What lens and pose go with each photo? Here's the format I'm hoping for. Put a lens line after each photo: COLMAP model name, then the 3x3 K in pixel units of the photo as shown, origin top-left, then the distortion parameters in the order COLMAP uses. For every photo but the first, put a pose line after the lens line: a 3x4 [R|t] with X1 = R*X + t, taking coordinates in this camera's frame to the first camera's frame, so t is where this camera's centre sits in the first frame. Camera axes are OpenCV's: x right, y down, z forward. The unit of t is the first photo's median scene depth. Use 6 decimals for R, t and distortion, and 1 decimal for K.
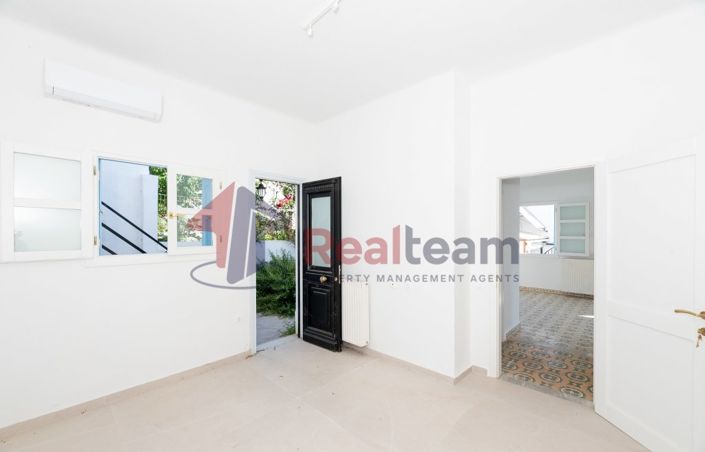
lens RADIAL K [[301.9, 0, 352.5], [0, 301.9, 226.0], [0, 0, 1]] dist [0.000344, -0.000077]
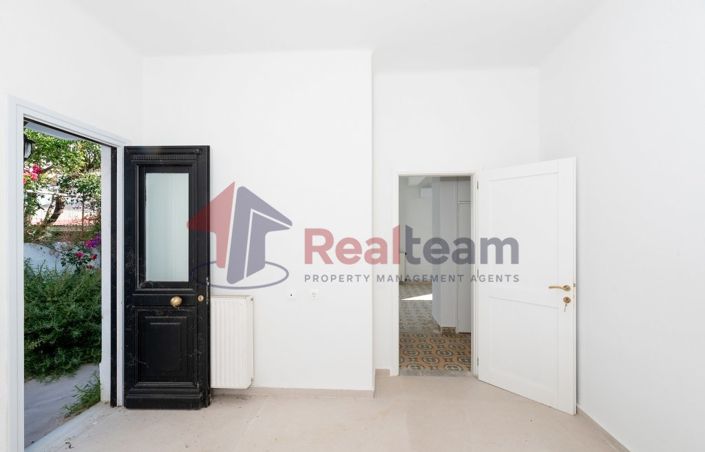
lens RADIAL K [[301.9, 0, 352.5], [0, 301.9, 226.0], [0, 0, 1]] dist [0.000344, -0.000077]
pose [[0.759409, 0.013300, 0.650478, -0.233109], [-0.014452, 0.999889, -0.003572, 0.013757], [-0.650454, -0.006688, 0.759517, 0.276563]]
